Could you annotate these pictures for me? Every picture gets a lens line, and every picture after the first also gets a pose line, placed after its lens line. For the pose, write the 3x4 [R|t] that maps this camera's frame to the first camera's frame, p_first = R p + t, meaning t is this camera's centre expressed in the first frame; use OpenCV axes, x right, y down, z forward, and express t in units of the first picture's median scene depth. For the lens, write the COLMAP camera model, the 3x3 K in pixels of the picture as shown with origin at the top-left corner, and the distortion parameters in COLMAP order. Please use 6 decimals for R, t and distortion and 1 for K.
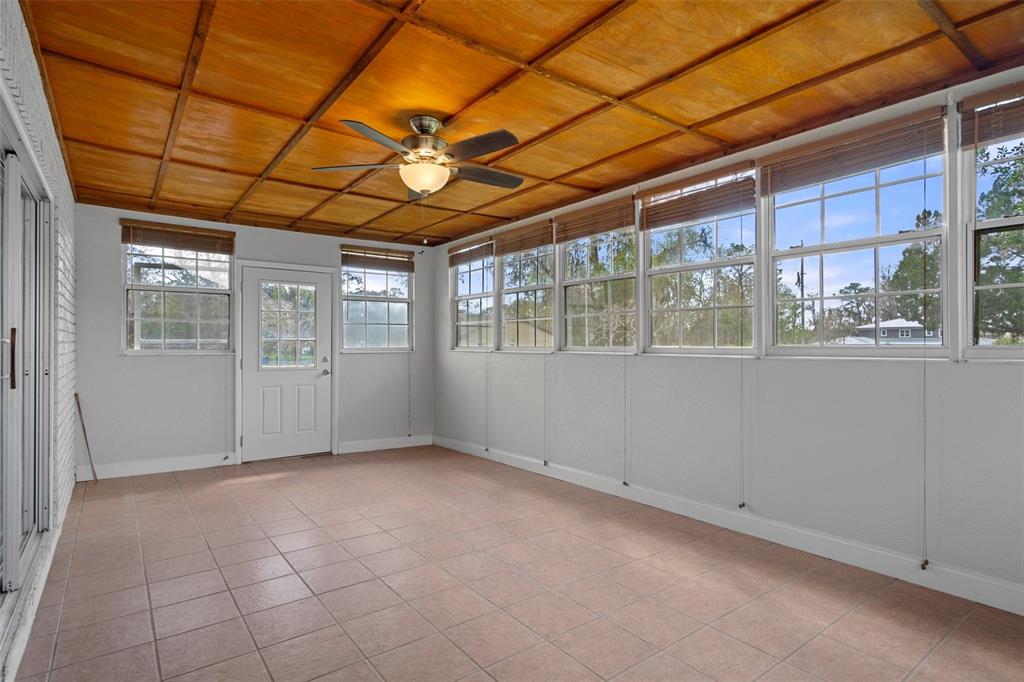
lens RADIAL K [[521.0, 0, 515.5], [0, 521.0, 345.3], [0, 0, 1]] dist [-0.019411, 0.000234]
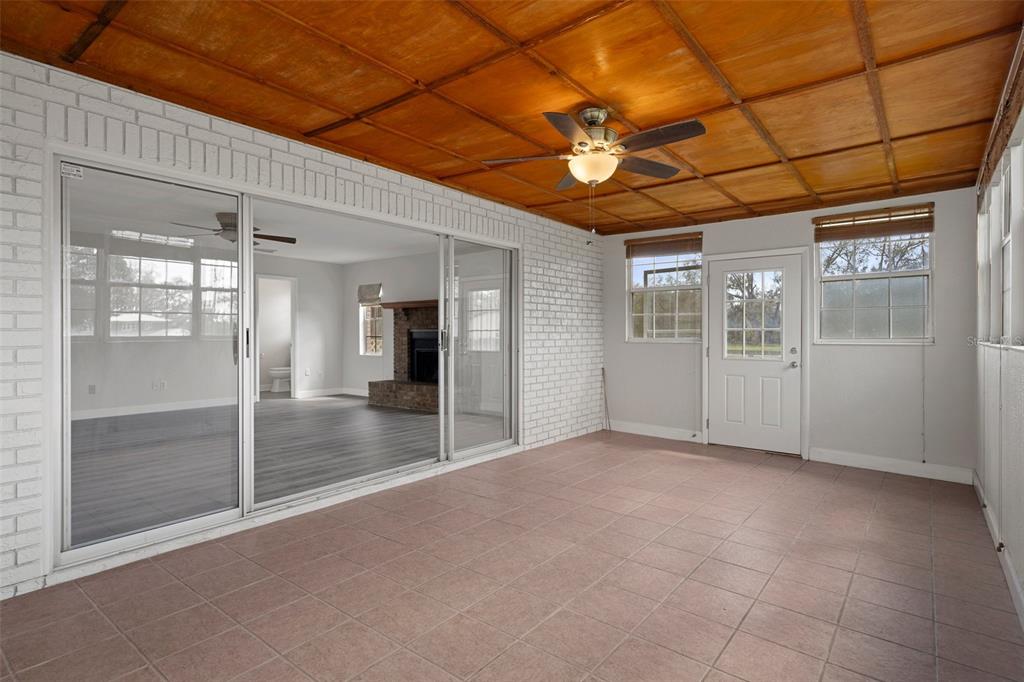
lens RADIAL K [[532.0, 0, 508.3], [0, 532.0, 332.5], [0, 0, 1]] dist [0.005027, 0.001091]
pose [[0.228674, -0.005017, -0.973490, 0.521880], [-0.002641, 0.999980, -0.005774, 0.003453], [0.973499, 0.003891, 0.228656, 0.385697]]
